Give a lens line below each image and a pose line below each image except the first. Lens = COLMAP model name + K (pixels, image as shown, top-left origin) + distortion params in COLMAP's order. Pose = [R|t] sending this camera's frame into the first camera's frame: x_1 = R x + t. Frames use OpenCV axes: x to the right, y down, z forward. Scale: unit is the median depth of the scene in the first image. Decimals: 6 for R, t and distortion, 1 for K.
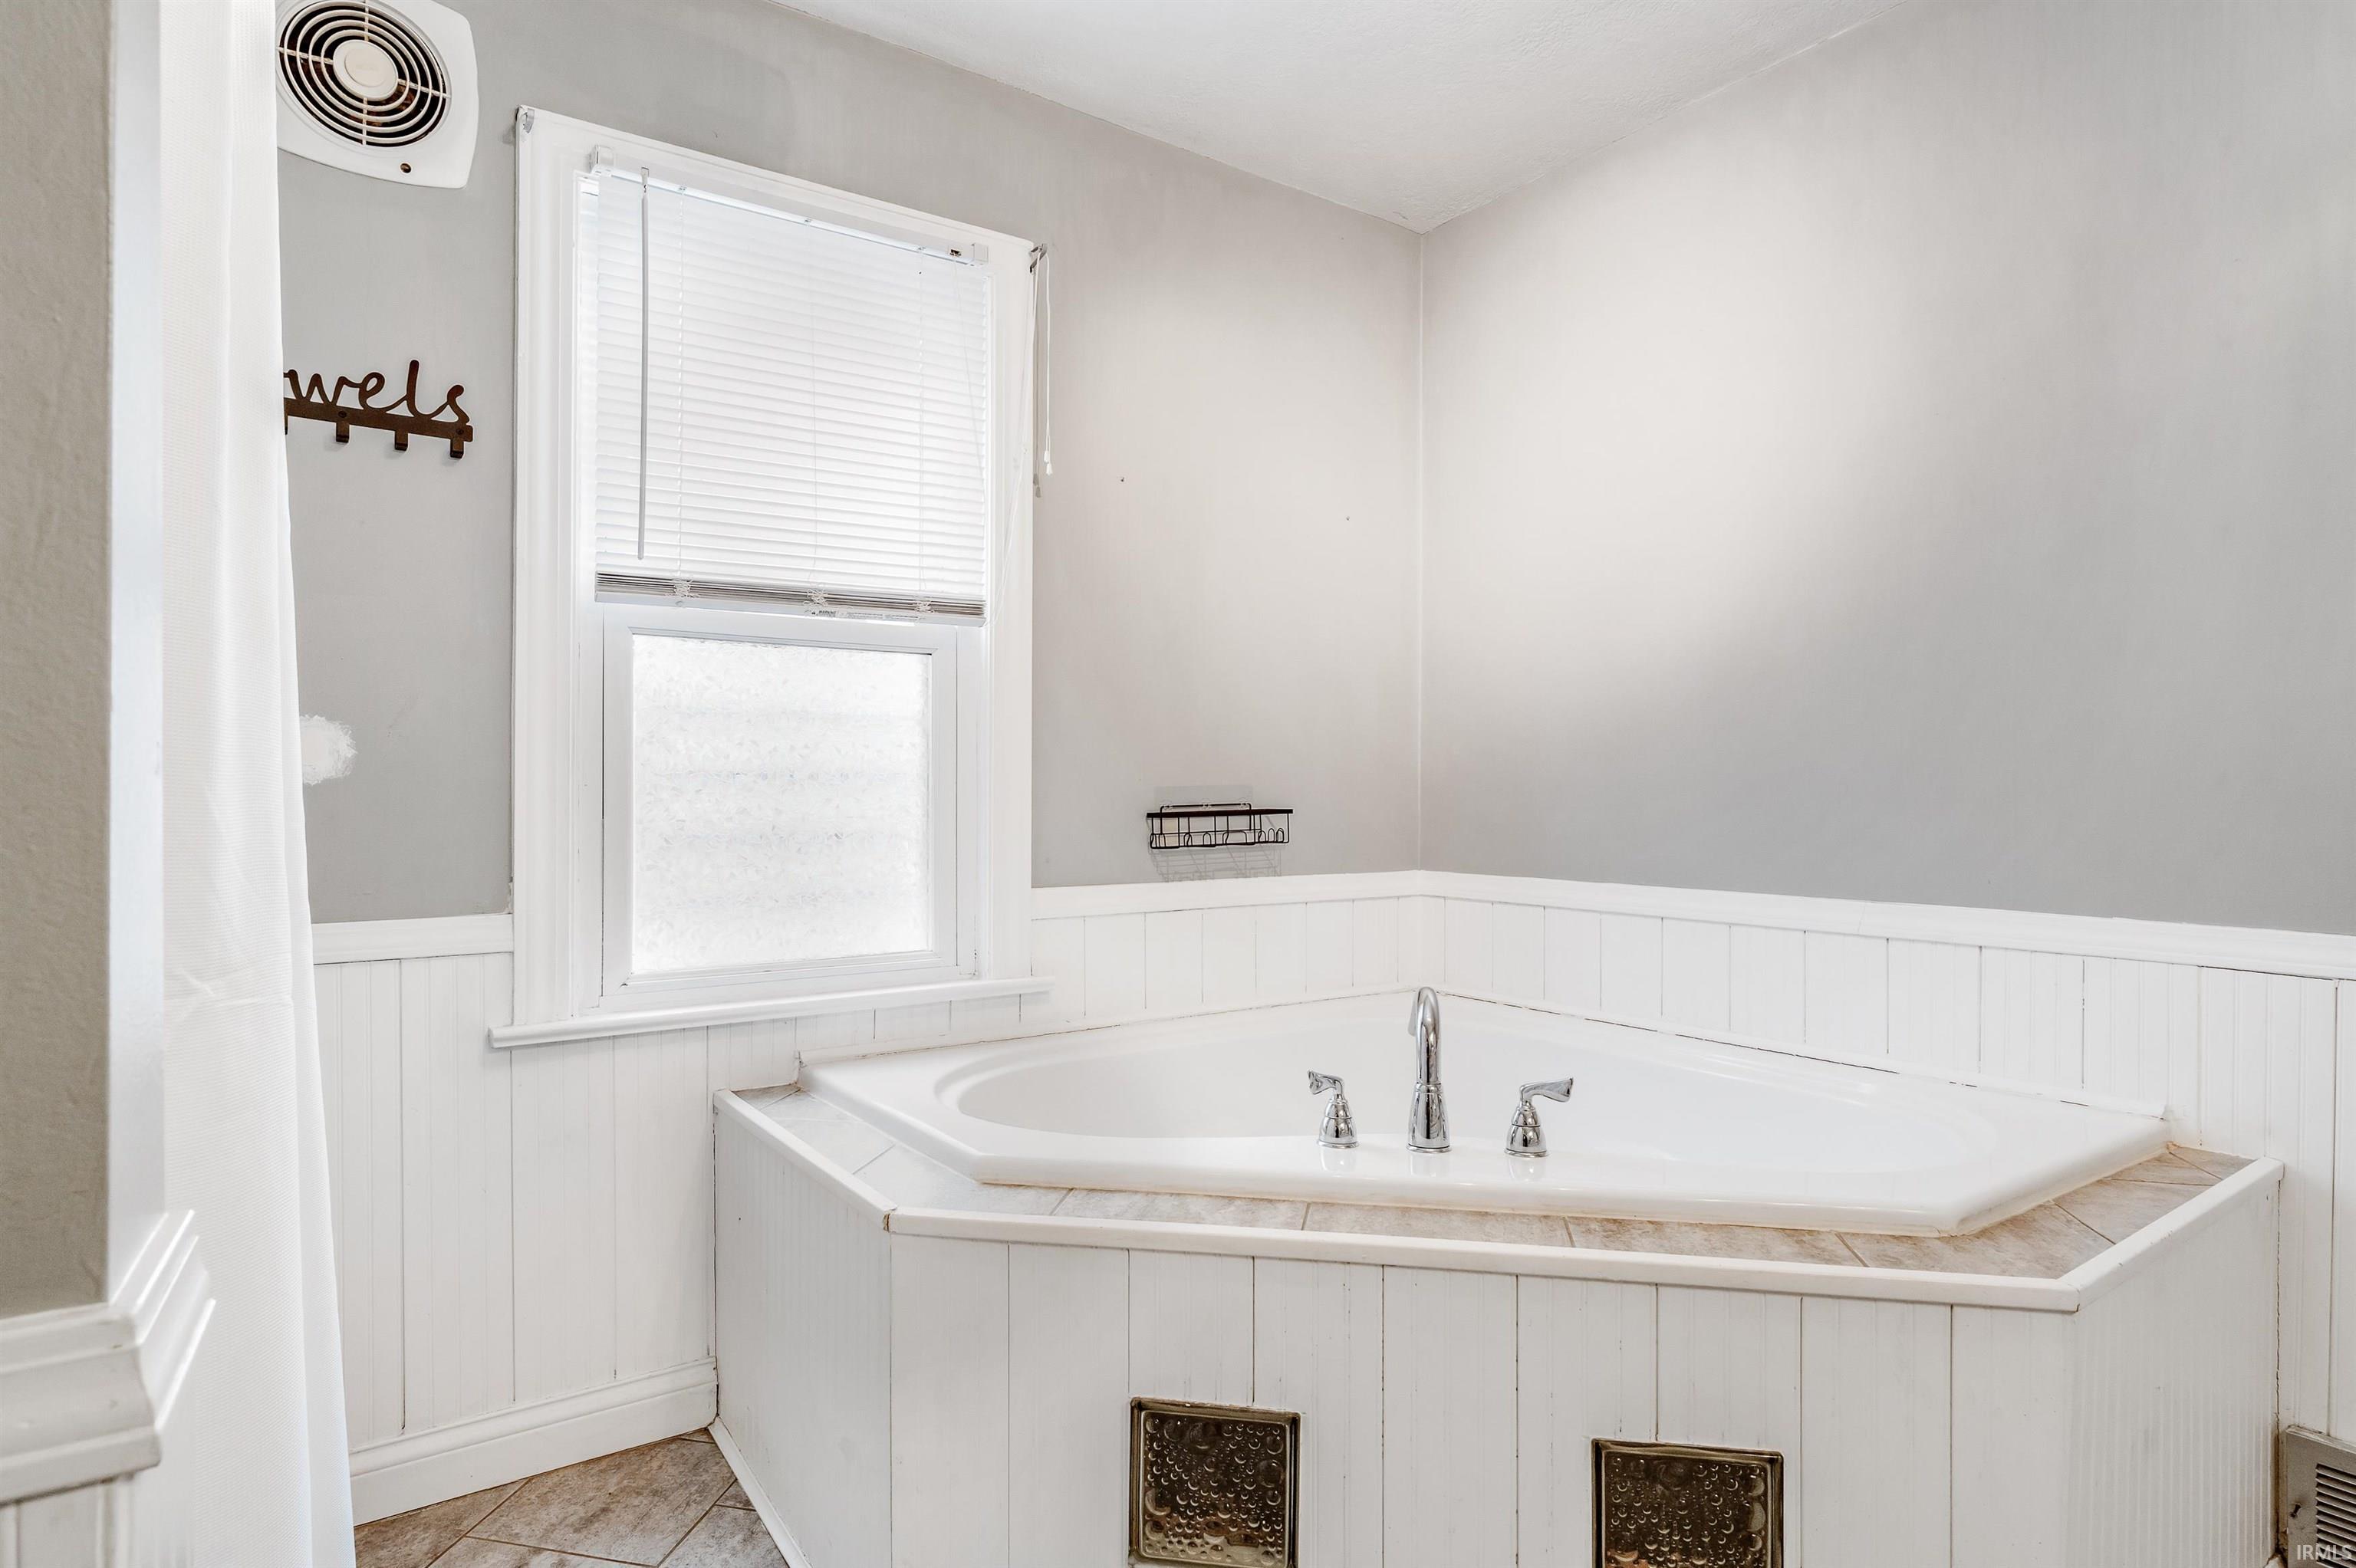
lens RADIAL K [[1255.4, 0, 1177.3], [0, 1255.4, 787.1], [0, 0, 1]] dist [-0.006984, 0.002088]
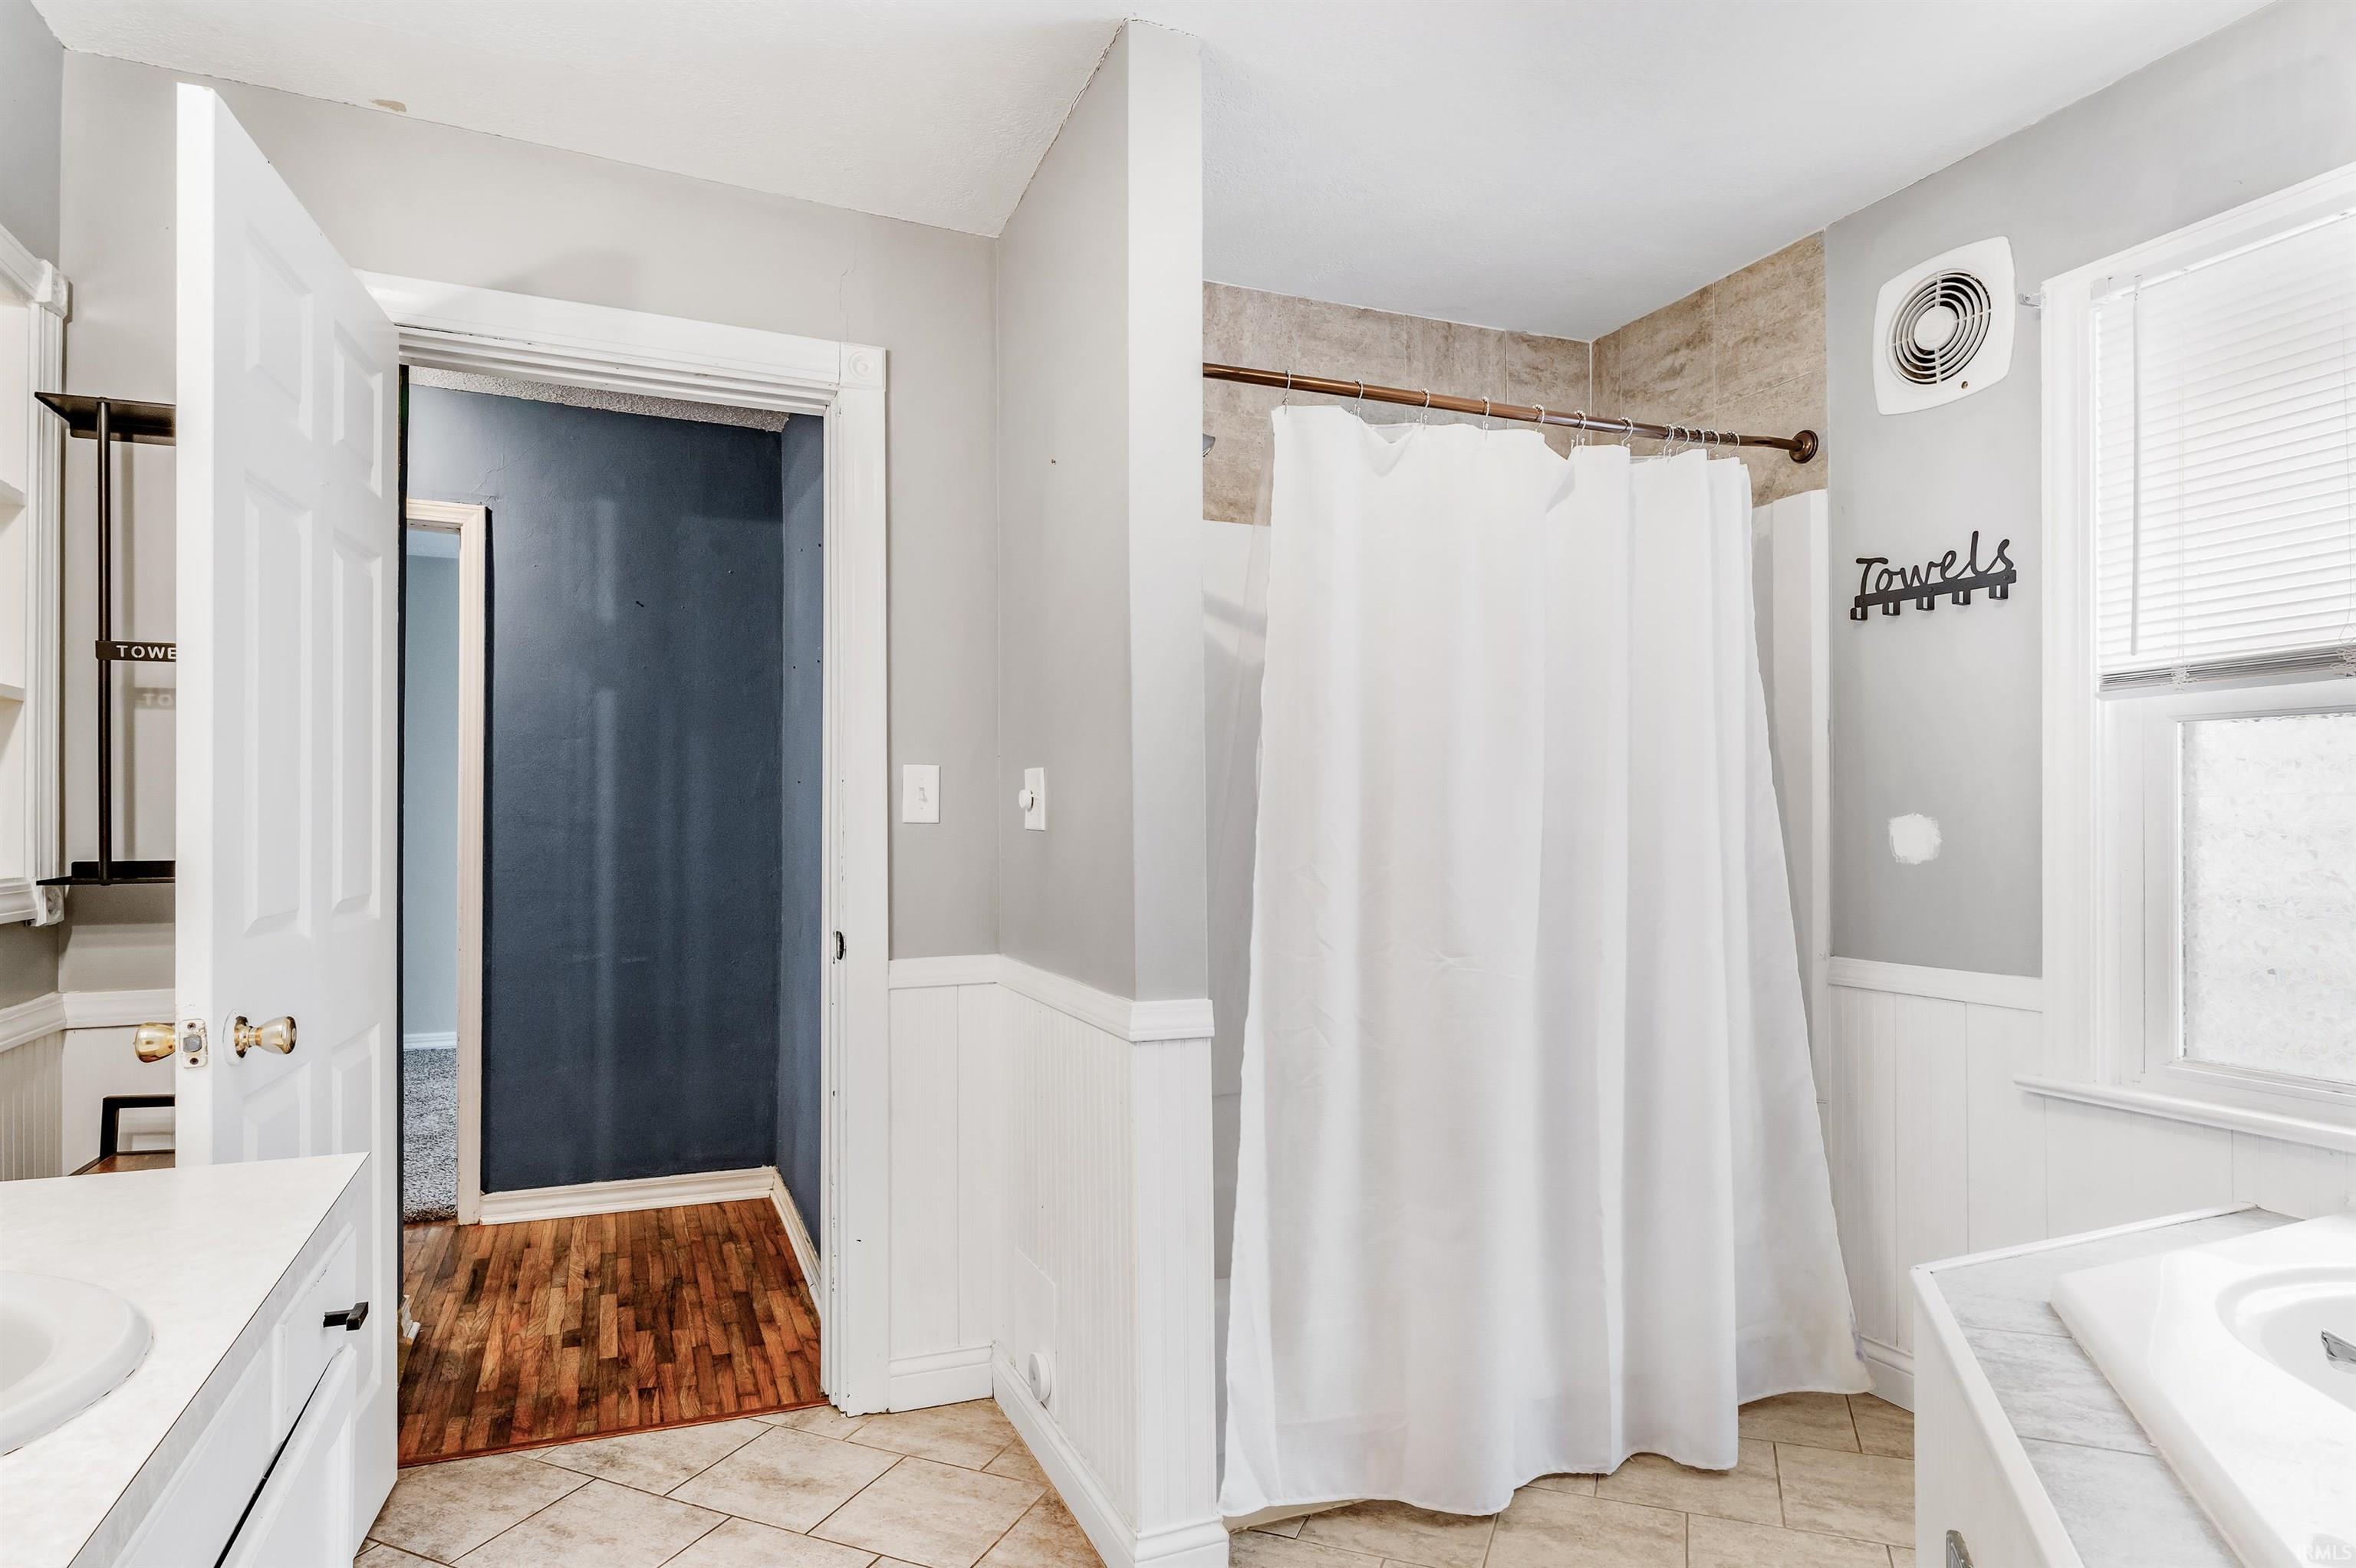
lens RADIAL K [[1255.4, 0, 1174.7], [0, 1255.4, 804.0], [0, 0, 1]] dist [-0.006984, 0.002088]
pose [[-0.188168, -0.016427, -0.981999, 0.782134], [0.003271, 0.999844, -0.017353, -0.045568], [0.982131, -0.006477, -0.188085, 0.440845]]
